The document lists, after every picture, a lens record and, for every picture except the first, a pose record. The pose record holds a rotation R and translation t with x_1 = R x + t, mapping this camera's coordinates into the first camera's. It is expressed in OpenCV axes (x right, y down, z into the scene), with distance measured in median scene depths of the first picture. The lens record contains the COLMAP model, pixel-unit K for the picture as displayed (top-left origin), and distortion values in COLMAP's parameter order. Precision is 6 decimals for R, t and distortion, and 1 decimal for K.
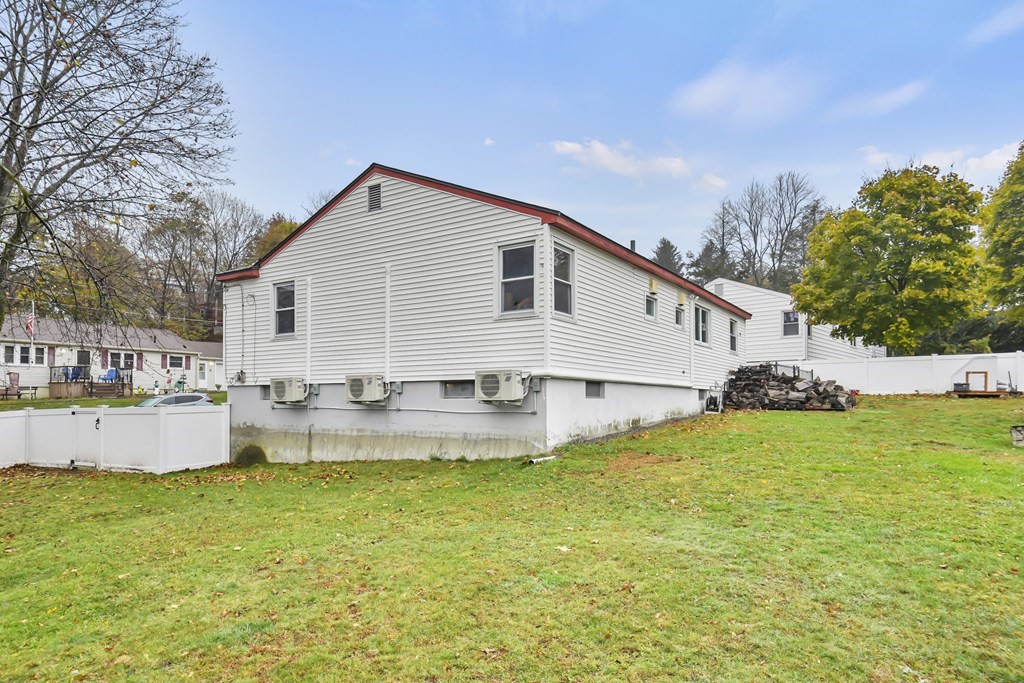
lens RADIAL K [[616.3, 0, 512.0], [0, 616.3, 341.5], [0, 0, 1]] dist [0.001030, 0.000193]
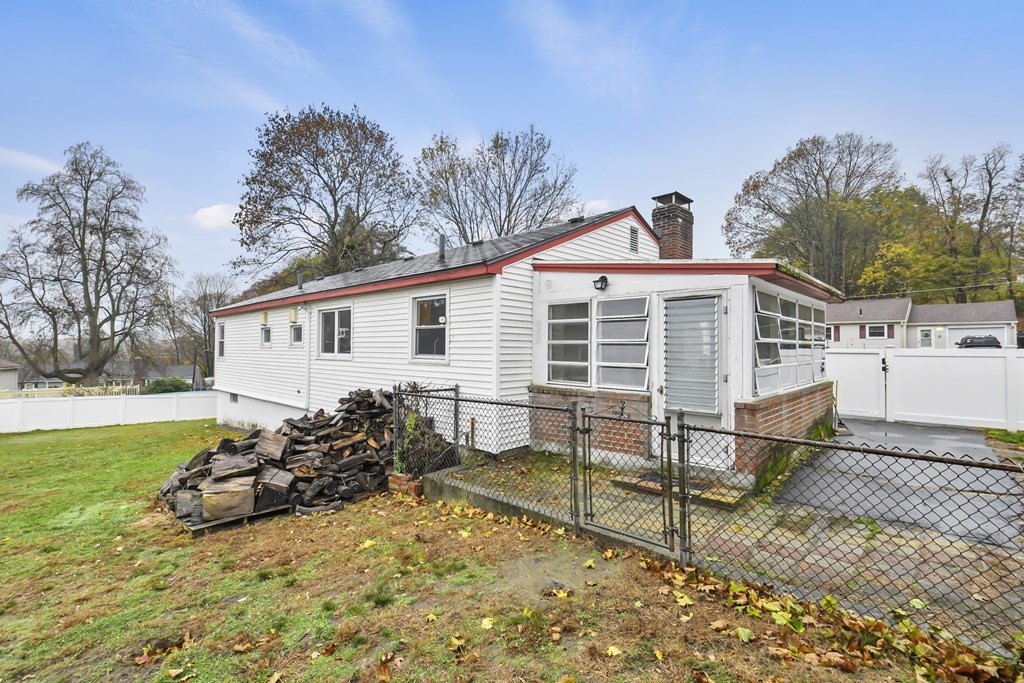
lens RADIAL K [[458.5, 0, 512.0], [0, 458.5, 341.5], [0, 0, 1]] dist [0.000239, 0.000017]
pose [[-0.175669, -0.012018, -0.984376, 0.365119], [0.102539, 0.994263, -0.030437, 0.011218], [0.979095, -0.106283, -0.173429, 0.580280]]
